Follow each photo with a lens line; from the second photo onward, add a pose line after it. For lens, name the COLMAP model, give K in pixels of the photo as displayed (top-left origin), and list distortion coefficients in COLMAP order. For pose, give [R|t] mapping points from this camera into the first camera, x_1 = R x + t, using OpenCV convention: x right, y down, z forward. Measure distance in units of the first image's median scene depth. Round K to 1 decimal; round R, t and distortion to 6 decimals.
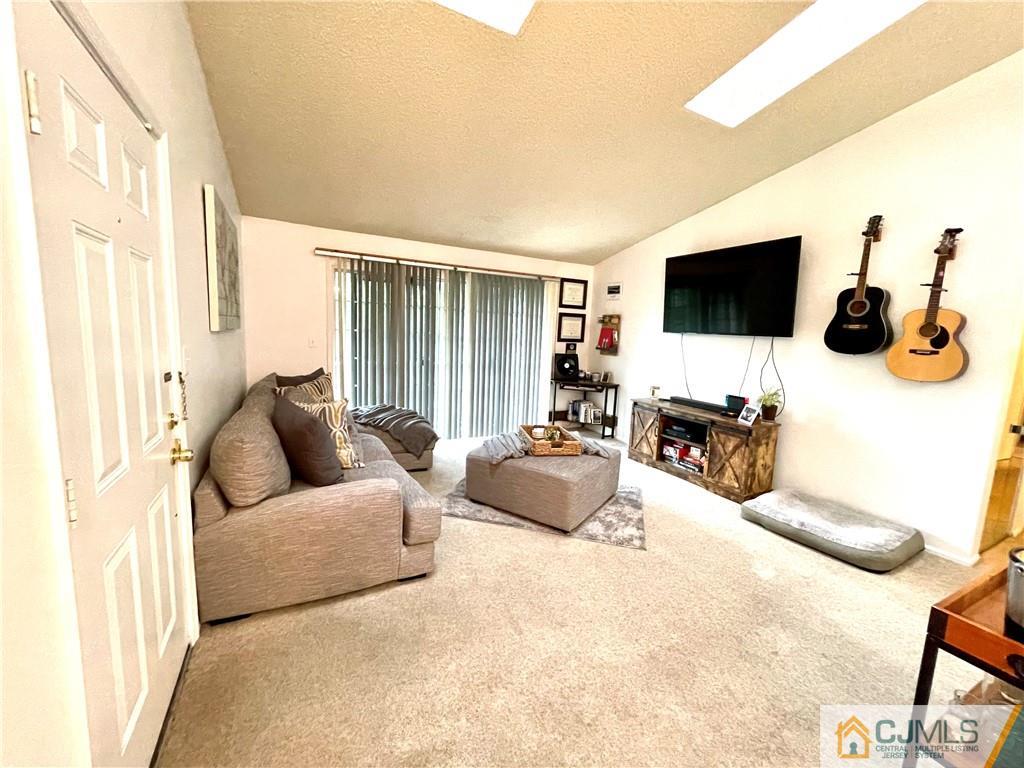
lens RADIAL K [[417.3, 0, 514.4], [0, 417.3, 386.3], [0, 0, 1]] dist [-0.001679, -0.000351]
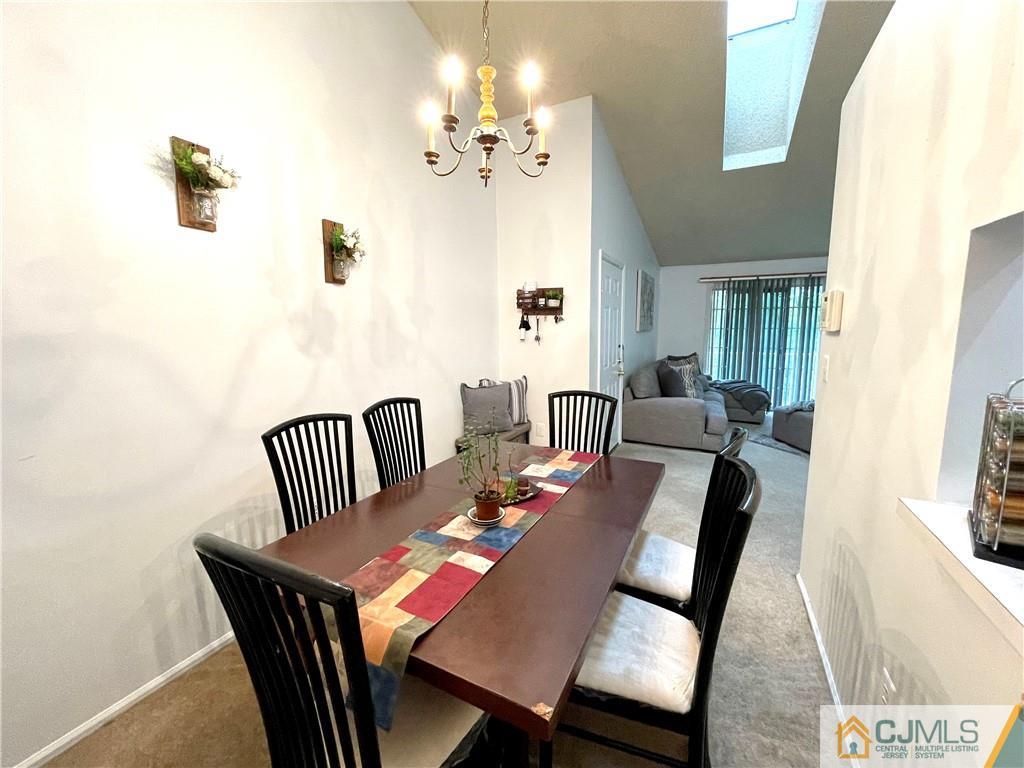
lens RADIAL K [[417.3, 0, 517.0], [0, 417.3, 381.2], [0, 0, 1]] dist [-0.001679, -0.000351]
pose [[0.585291, 0.060414, -0.808569, 0.520054], [-0.072451, 0.997128, 0.022058, 0.095806], [0.807580, 0.045672, 0.587987, -0.594942]]
